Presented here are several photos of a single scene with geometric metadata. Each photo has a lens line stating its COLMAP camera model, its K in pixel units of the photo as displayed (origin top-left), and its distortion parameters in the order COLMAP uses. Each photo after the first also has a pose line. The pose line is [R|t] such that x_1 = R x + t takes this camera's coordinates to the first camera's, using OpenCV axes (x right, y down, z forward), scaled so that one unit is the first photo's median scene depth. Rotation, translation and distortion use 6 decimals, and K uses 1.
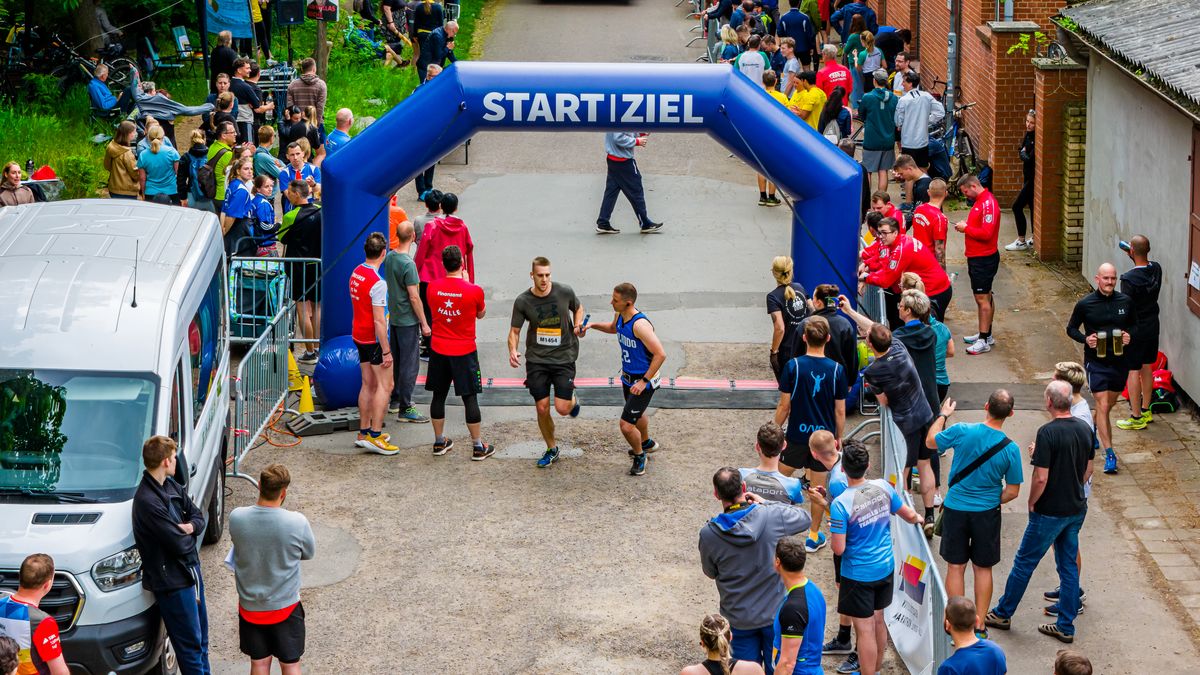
lens RADIAL K [[2862.7, 0, 607.0], [0, 2862.7, 342.3], [0, 0, 1]] dist [-0.233346, 0.000000]
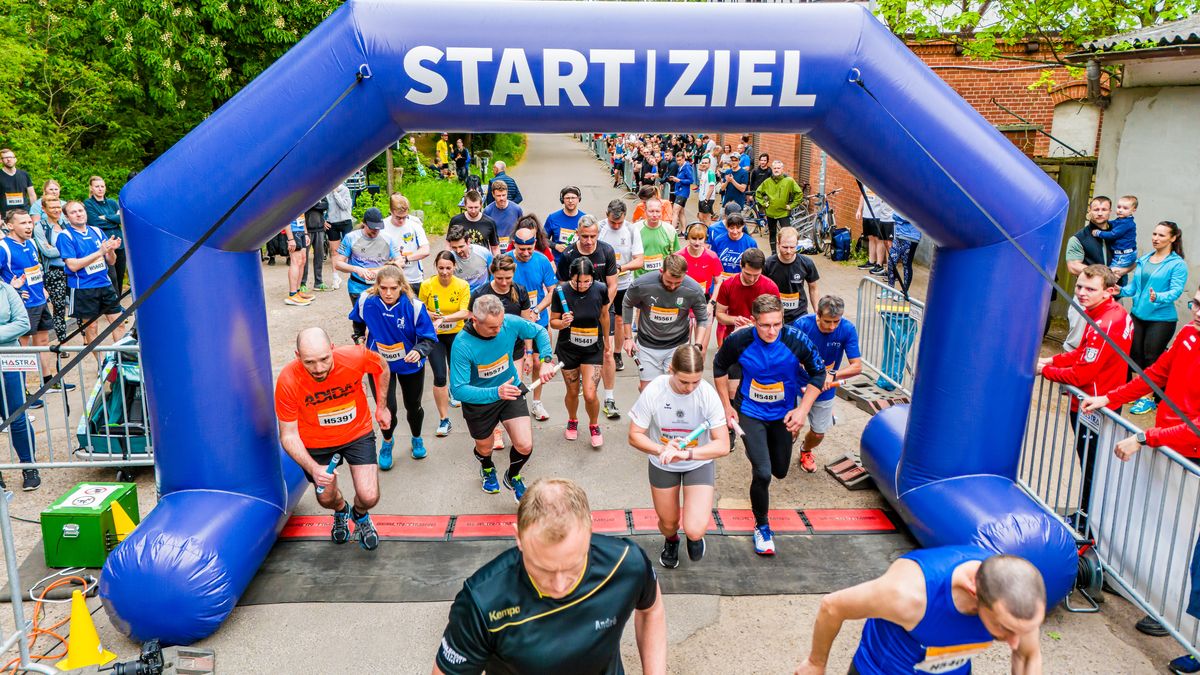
lens RADIAL K [[903.6, 0, 596.6], [0, 903.6, 339.8], [0, 0, 1]] dist [0.086076, -0.058791]
pose [[0.998830, -0.019880, 0.044095, -0.016454], [0.018934, 0.999584, 0.021770, -0.037007], [-0.044510, -0.020910, 0.998790, 0.829581]]
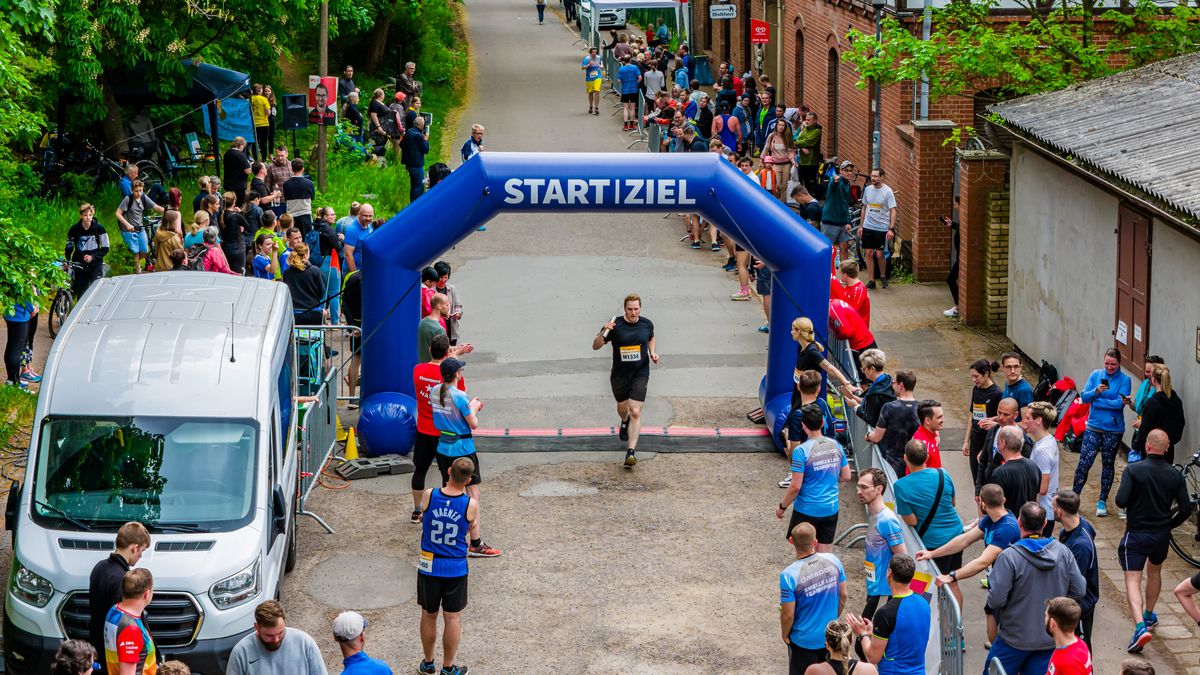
lens RADIAL K [[2490.6, 0, 605.1], [0, 2490.6, 381.6], [0, 0, 1]] dist [-0.244602, 0.000000]
pose [[0.999028, -0.009795, 0.042979, -0.046597], [0.010433, 0.999838, -0.014656, 0.009057], [-0.042829, 0.015091, 0.998968, 0.001761]]
